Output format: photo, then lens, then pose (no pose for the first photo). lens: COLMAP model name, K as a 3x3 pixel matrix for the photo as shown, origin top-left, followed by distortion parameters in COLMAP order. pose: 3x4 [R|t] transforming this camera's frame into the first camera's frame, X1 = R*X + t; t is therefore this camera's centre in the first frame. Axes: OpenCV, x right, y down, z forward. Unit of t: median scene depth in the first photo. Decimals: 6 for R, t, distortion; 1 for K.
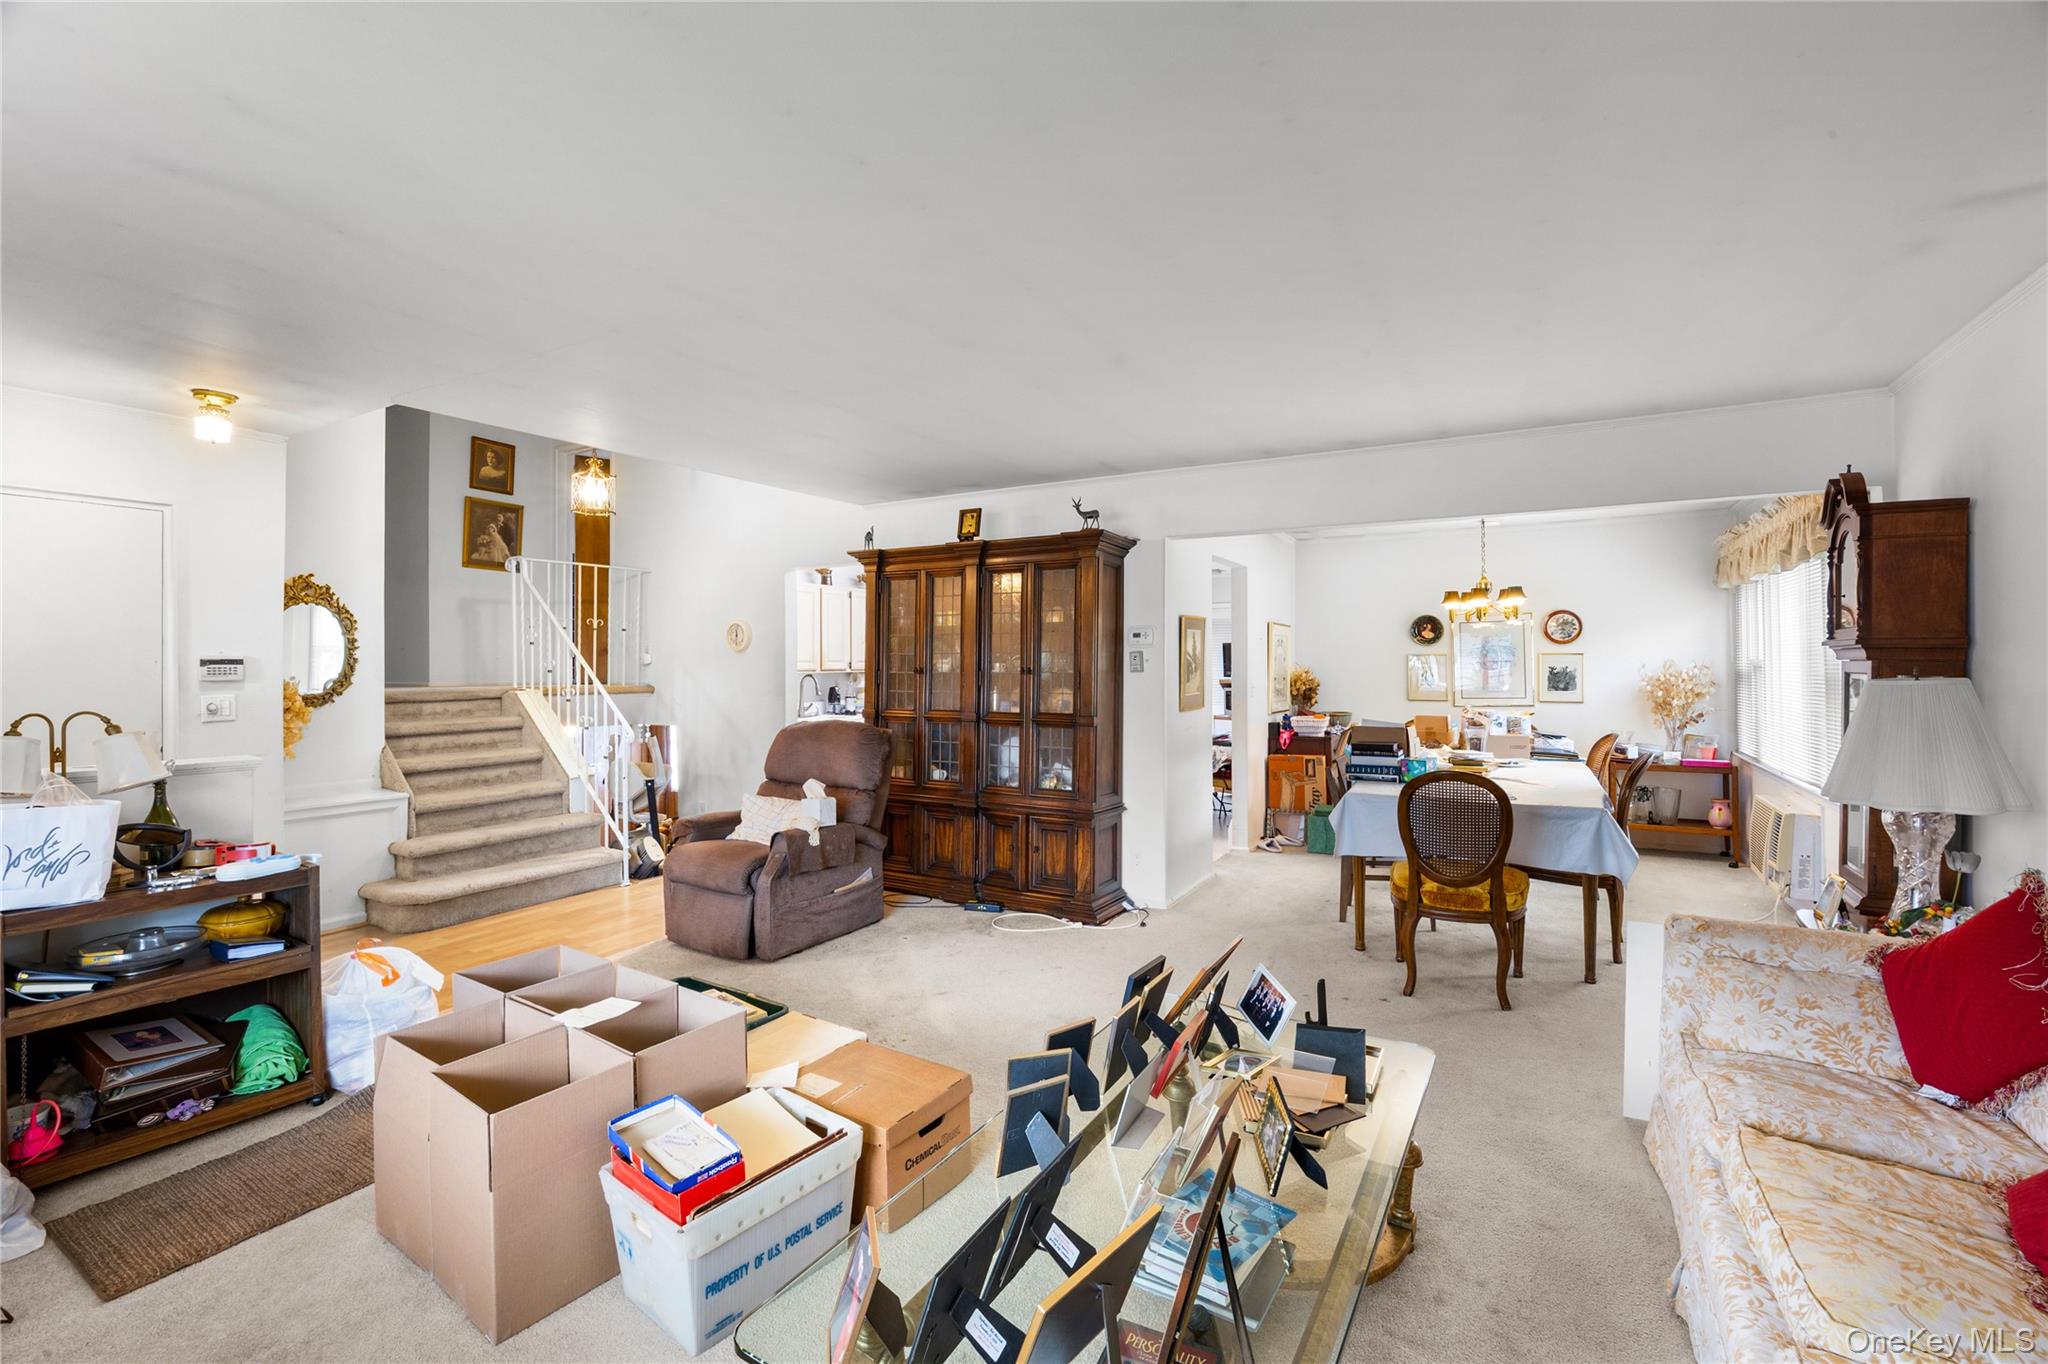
lens RADIAL K [[900.8, 0, 1014.1], [0, 900.8, 673.0], [0, 0, 1]] dist [-0.013096, -0.000255]
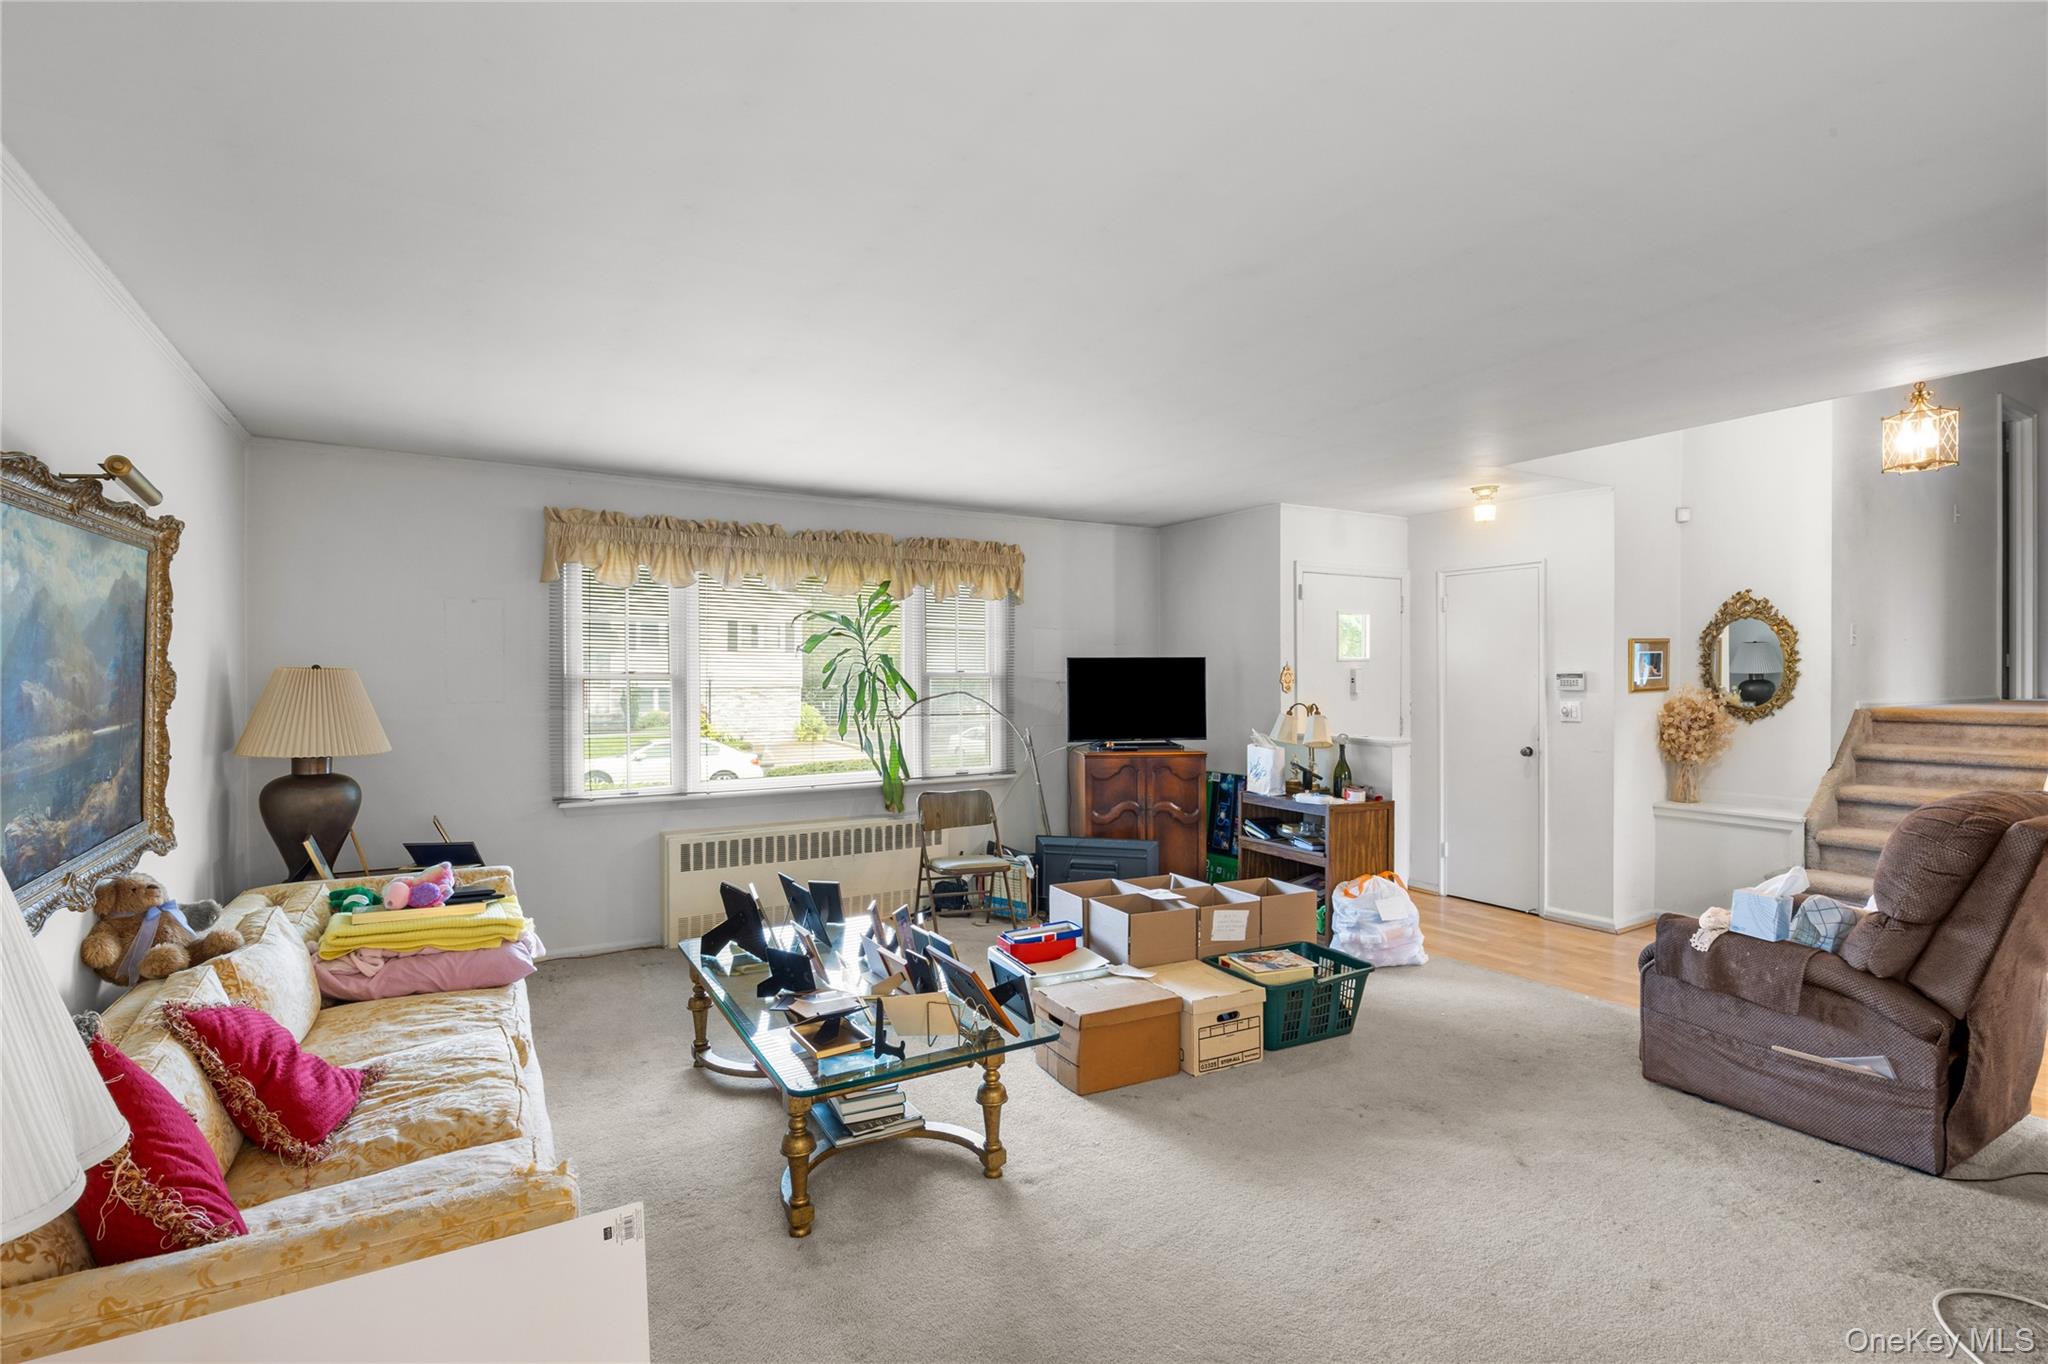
lens RADIAL K [[967.2, 0, 1016.8], [0, 967.2, 676.7], [0, 0, 1]] dist [-0.019437, -0.000300]
pose [[-0.496438, 0.005270, -0.868056, 0.612709], [-0.003923, 0.999958, 0.008314, -0.017027], [0.868063, 0.007532, -0.496396, 0.842830]]
